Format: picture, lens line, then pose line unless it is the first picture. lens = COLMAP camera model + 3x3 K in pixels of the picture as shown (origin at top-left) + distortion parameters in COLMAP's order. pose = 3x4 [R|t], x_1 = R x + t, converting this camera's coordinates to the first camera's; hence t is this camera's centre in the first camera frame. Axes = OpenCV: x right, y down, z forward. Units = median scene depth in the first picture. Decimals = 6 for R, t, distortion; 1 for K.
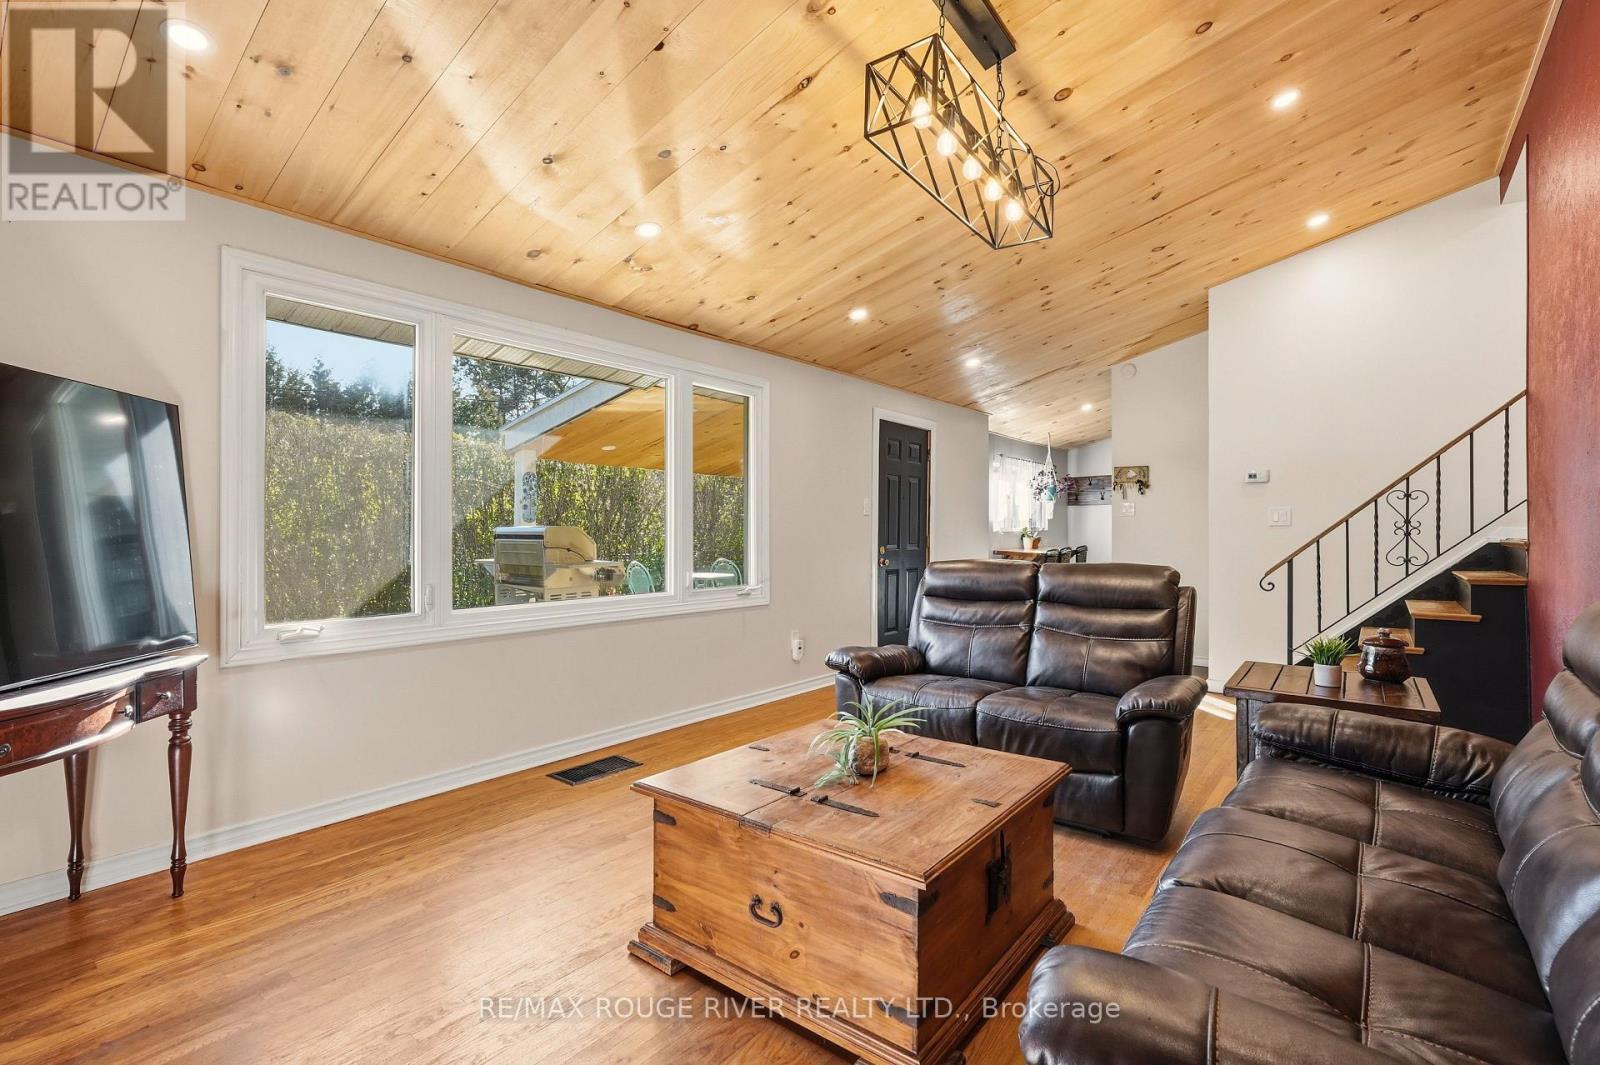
lens RADIAL K [[726.1, 0, 803.5], [0, 726.1, 528.1], [0, 0, 1]] dist [-0.001709, 0.000702]
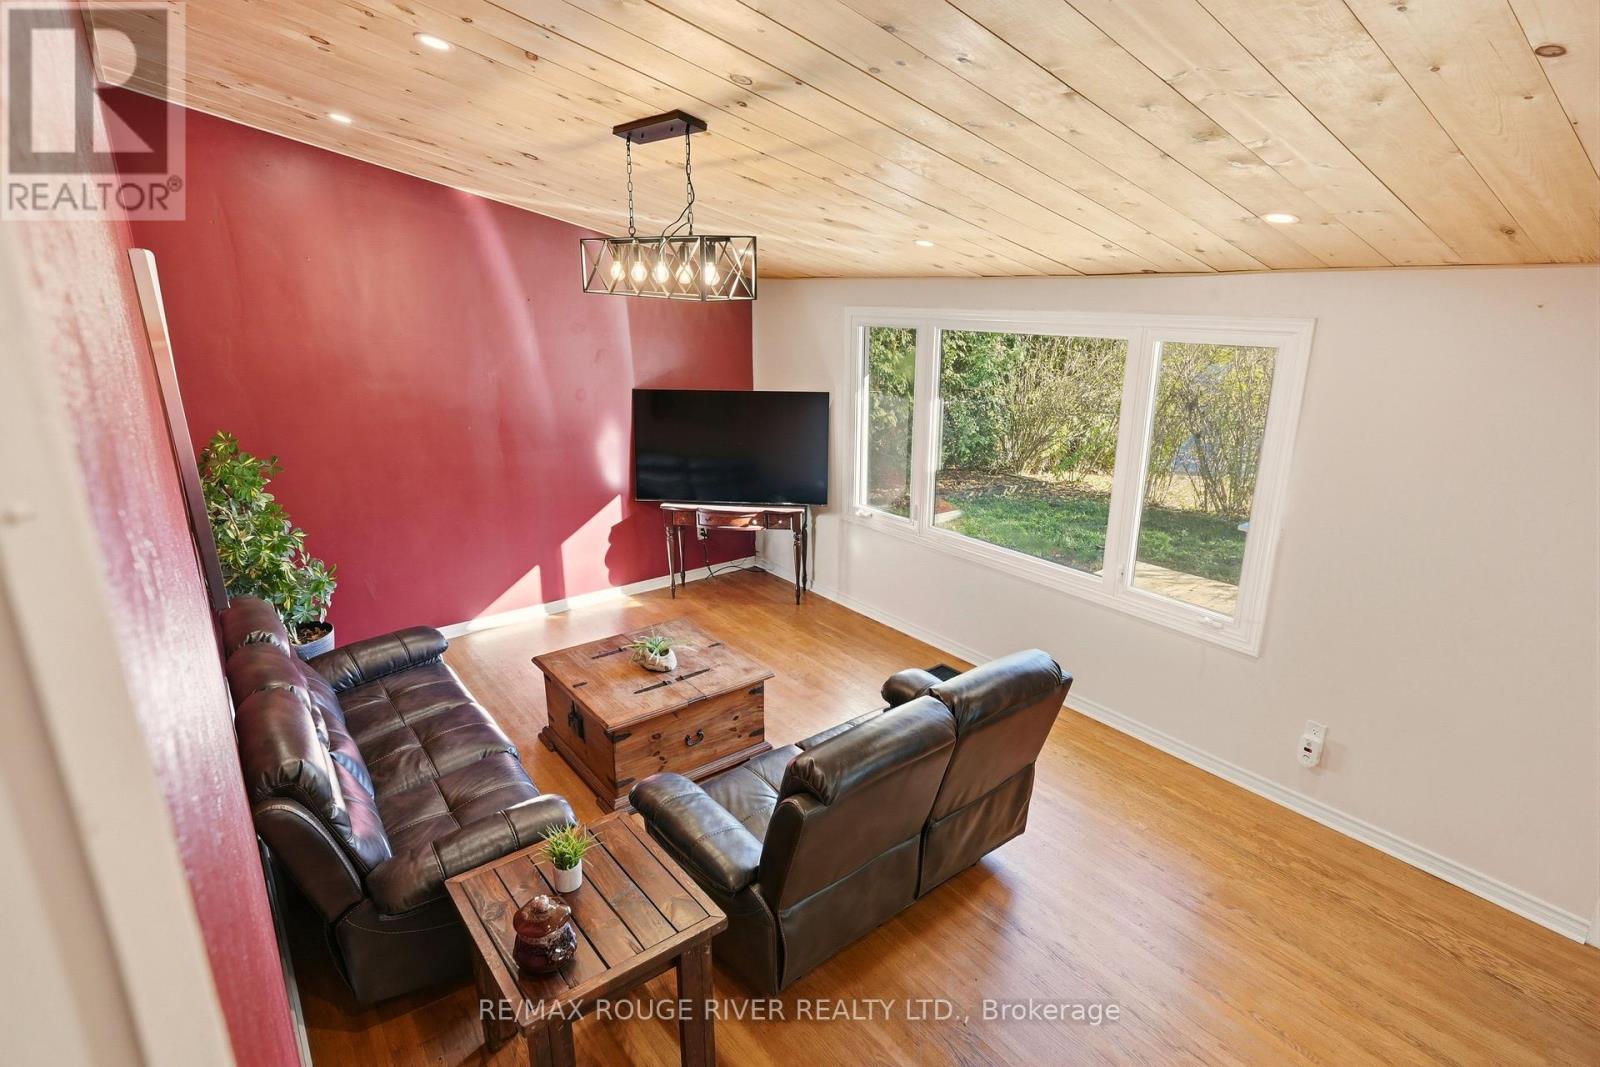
lens RADIAL K [[753.6, 0, 802.0], [0, 753.6, 535.0], [0, 0, 1]] dist [-0.006705, 0.000730]
pose [[-0.205243, 0.267250, -0.941516, 1.445845], [-0.018408, 0.960772, 0.276729, -0.413212], [0.978538, 0.074128, -0.192273, 1.507486]]
